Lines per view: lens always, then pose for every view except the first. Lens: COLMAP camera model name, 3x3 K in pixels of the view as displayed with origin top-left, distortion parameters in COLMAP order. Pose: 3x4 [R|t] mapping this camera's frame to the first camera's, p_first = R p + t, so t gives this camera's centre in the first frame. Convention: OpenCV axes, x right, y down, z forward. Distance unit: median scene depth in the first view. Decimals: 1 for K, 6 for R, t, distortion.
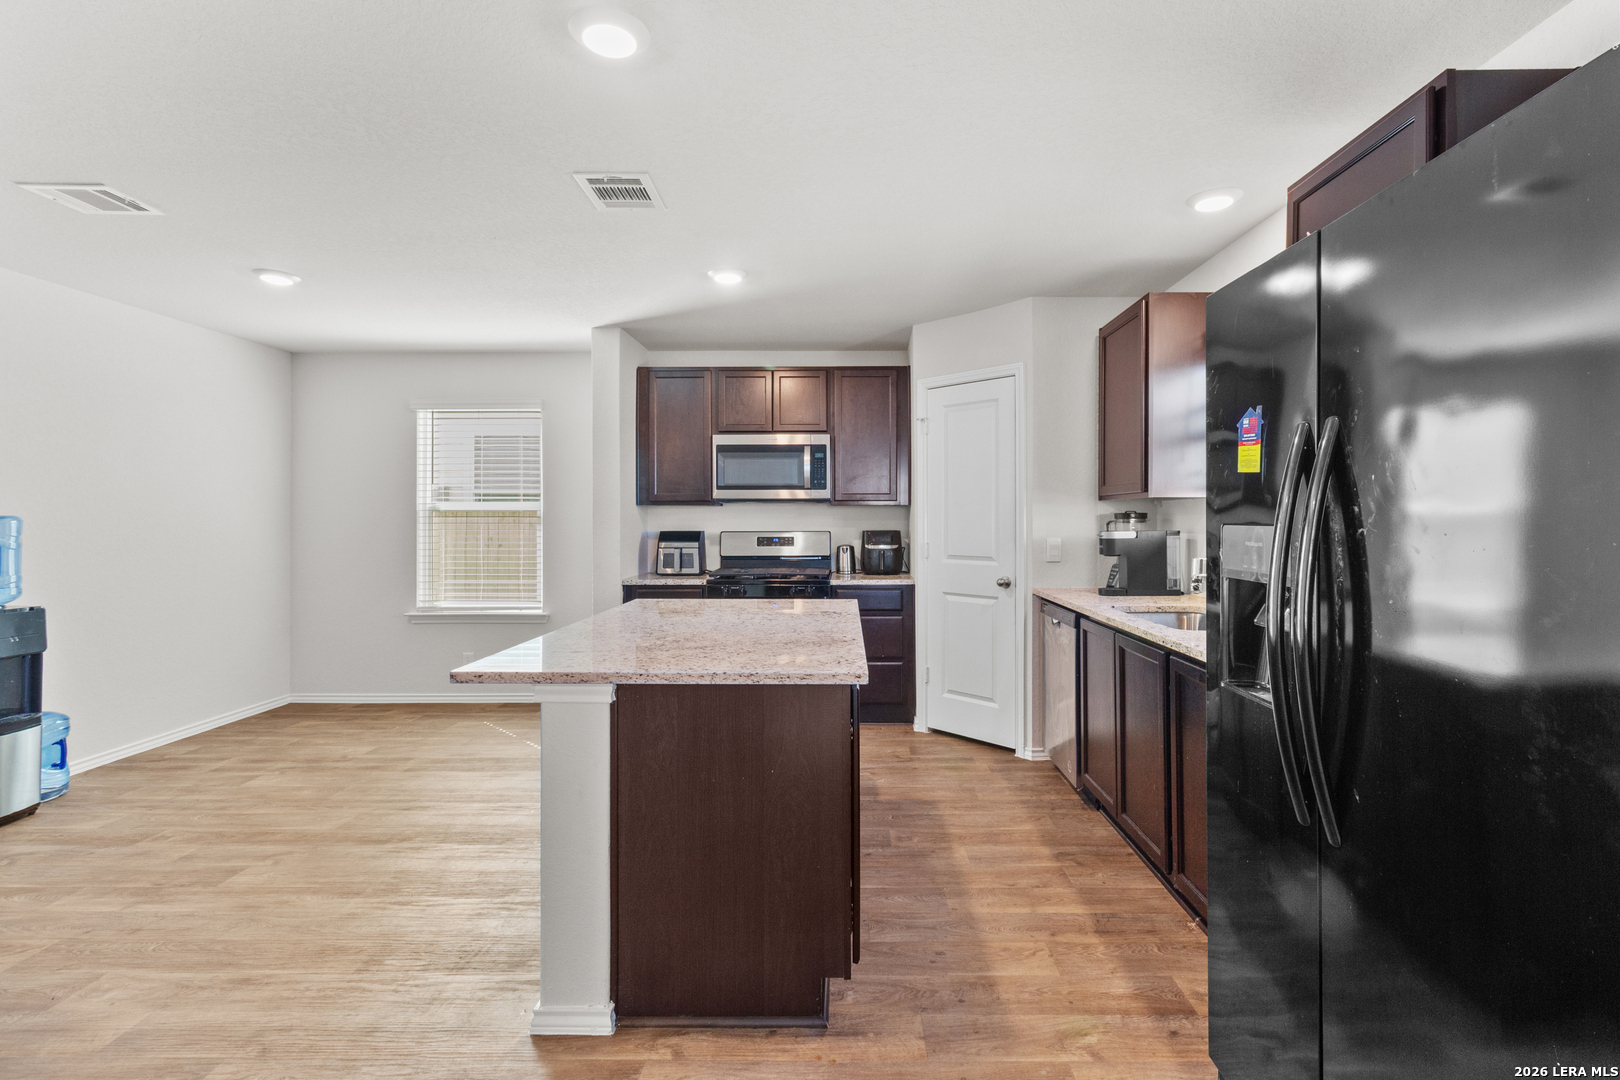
lens RADIAL K [[773.8, 0, 831.6], [0, 773.8, 514.8], [0, 0, 1]] dist [0.010602, 0.000038]
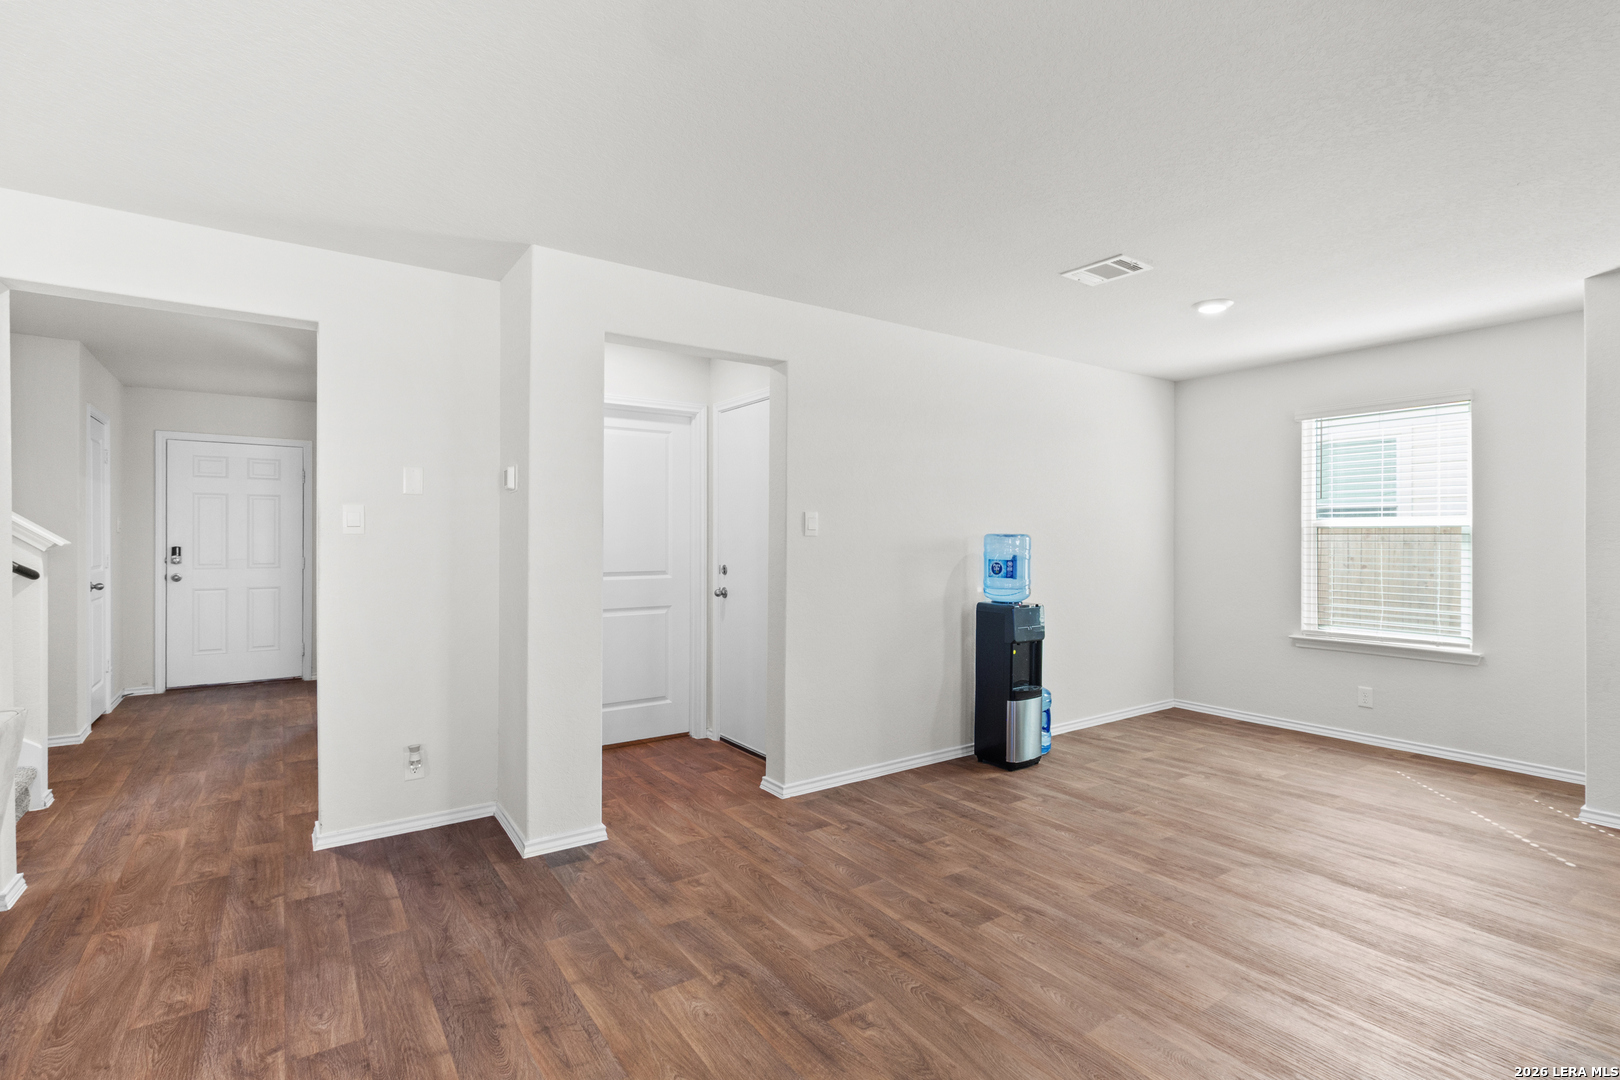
lens RADIAL K [[773.8, 0, 820.6], [0, 773.8, 539.2], [0, 0, 1]] dist [0.010602, 0.000038]
pose [[0.594518, 0.002653, -0.804078, -0.163758], [0.004864, 0.999964, 0.006896, -0.001065], [0.804068, -0.008011, 0.594484, -0.042498]]
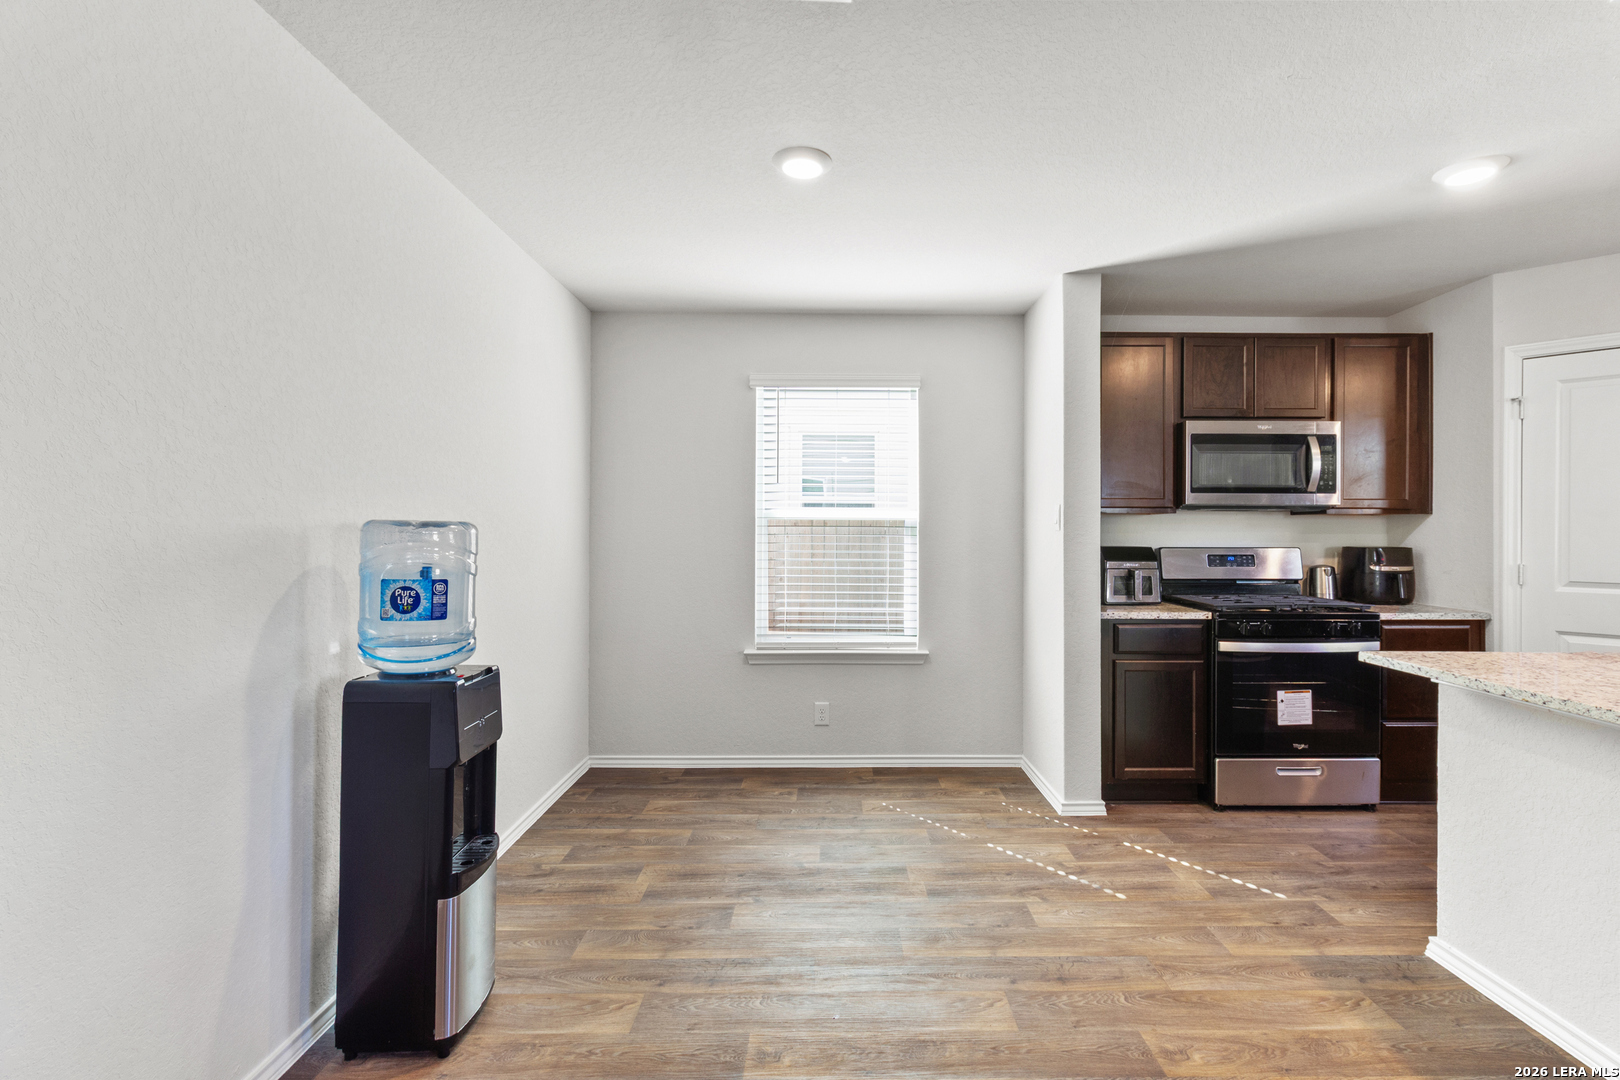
lens RADIAL K [[773.8, 0, 865.2], [0, 773.8, 529.6], [0, 0, 1]] dist [0.010602, 0.000038]
pose [[0.999274, 0.003704, 0.037911, -0.607875], [-0.003873, 0.999983, 0.004403, 0.002455], [-0.037894, -0.004547, 0.999271, 0.301668]]
